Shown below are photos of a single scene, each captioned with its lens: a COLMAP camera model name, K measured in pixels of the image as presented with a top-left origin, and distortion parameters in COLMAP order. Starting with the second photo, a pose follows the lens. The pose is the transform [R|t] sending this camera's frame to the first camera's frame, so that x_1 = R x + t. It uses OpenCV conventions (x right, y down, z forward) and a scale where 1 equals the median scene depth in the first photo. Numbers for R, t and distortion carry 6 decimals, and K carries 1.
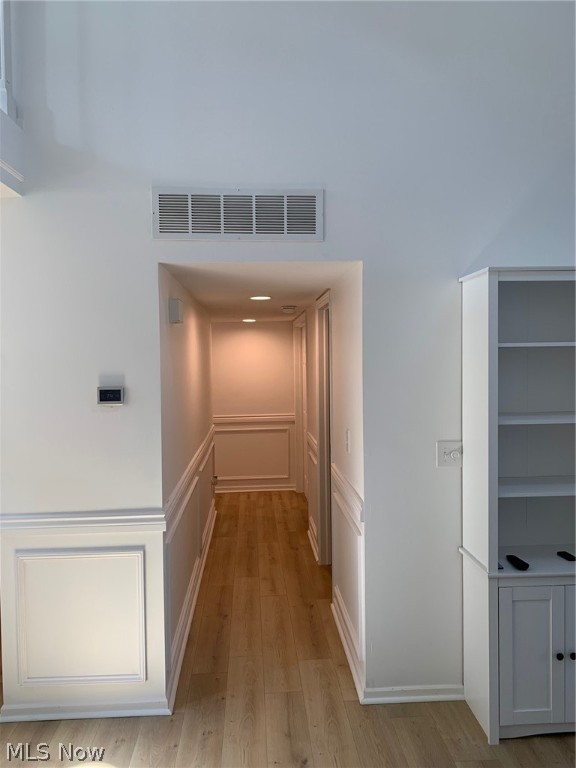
lens RADIAL K [[586.3, 0, 282.5], [0, 586.3, 378.7], [0, 0, 1]] dist [0.035770, -0.023536]
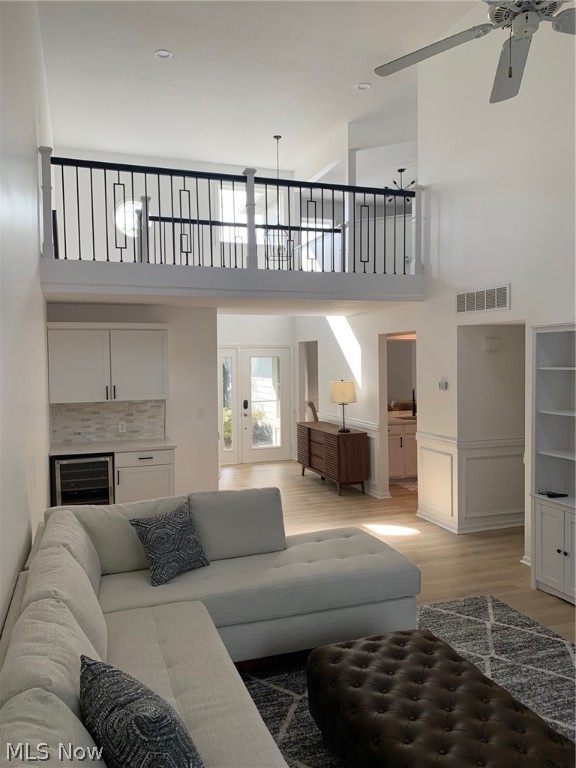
lens RADIAL K [[586.3, 0, 285.5], [0, 586.3, 377.3], [0, 0, 1]] dist [0.035770, -0.023536]
pose [[0.279350, 0.037345, -0.959463, 1.733156], [-0.026147, 0.999169, 0.031277, -0.060029], [0.959833, 0.016350, 0.280095, -0.225236]]
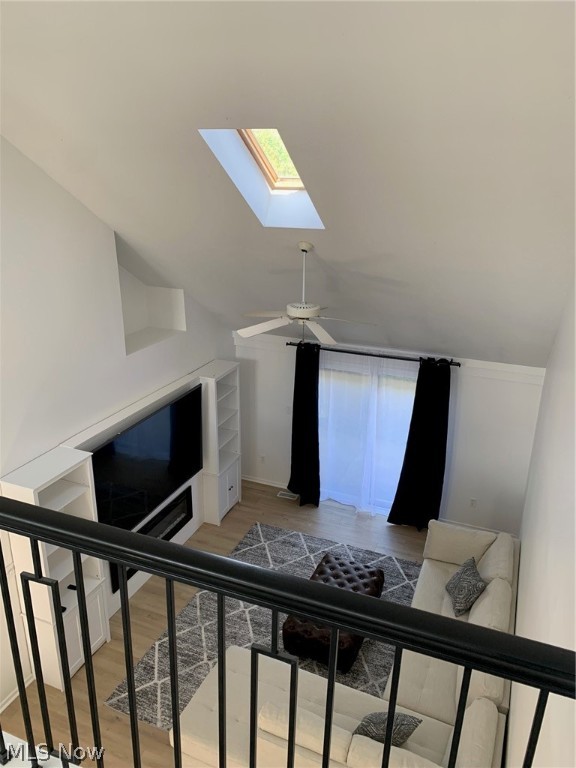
lens RADIAL K [[586.3, 0, 289.1], [0, 586.3, 391.2], [0, 0, 1]] dist [0.035770, -0.023536]
pose [[0.428066, -0.304545, 0.850889, -0.695788], [0.002428, 0.941896, 0.335896, -0.983421], [-0.903744, -0.141719, 0.403933, -0.366298]]
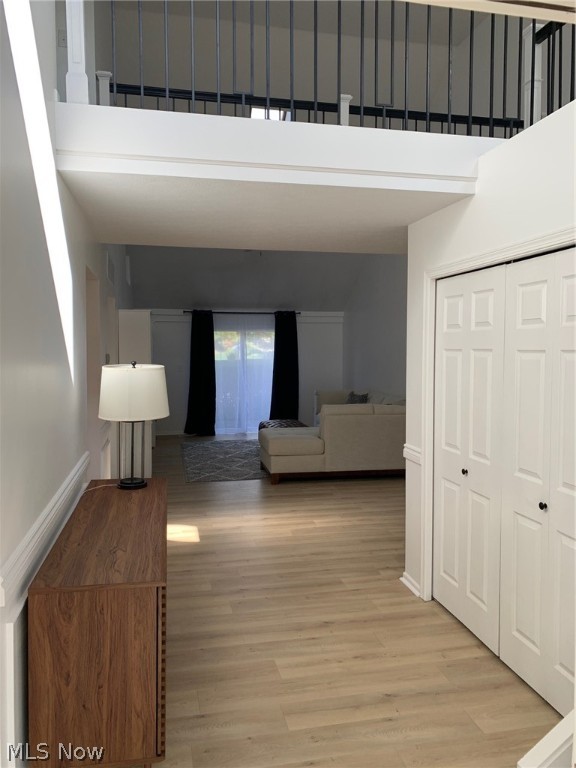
lens RADIAL K [[586.3, 0, 284.0], [0, 586.3, 382.6], [0, 0, 1]] dist [0.035770, -0.023536]
pose [[-0.158067, -0.046097, 0.986352, -2.237886], [0.030989, 0.998186, 0.051616, 0.020628], [-0.986942, 0.038725, -0.156352, 0.754418]]
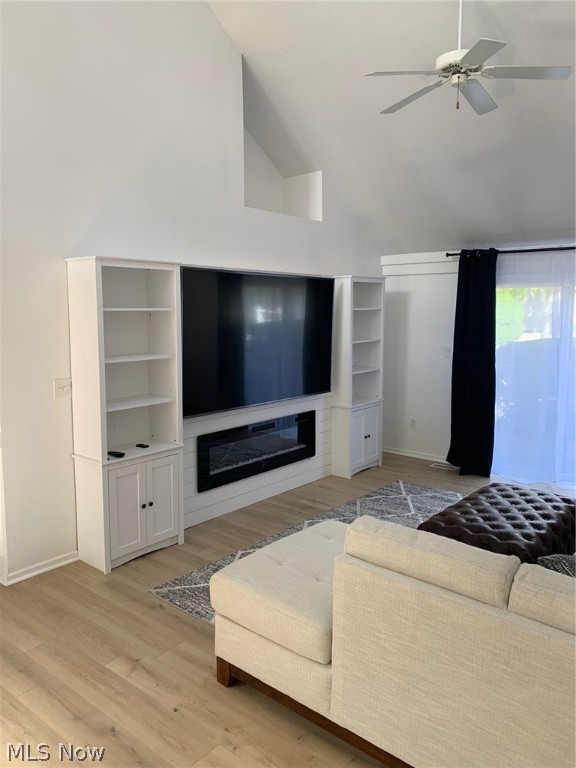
lens RADIAL K [[586.3, 0, 281.5], [0, 586.3, 377.3], [0, 0, 1]] dist [0.035770, -0.023536]
pose [[0.686157, -0.075333, 0.723543, -0.370417], [0.012472, 0.995696, 0.091841, -0.016462], [-0.727347, -0.053993, 0.684143, -0.311370]]
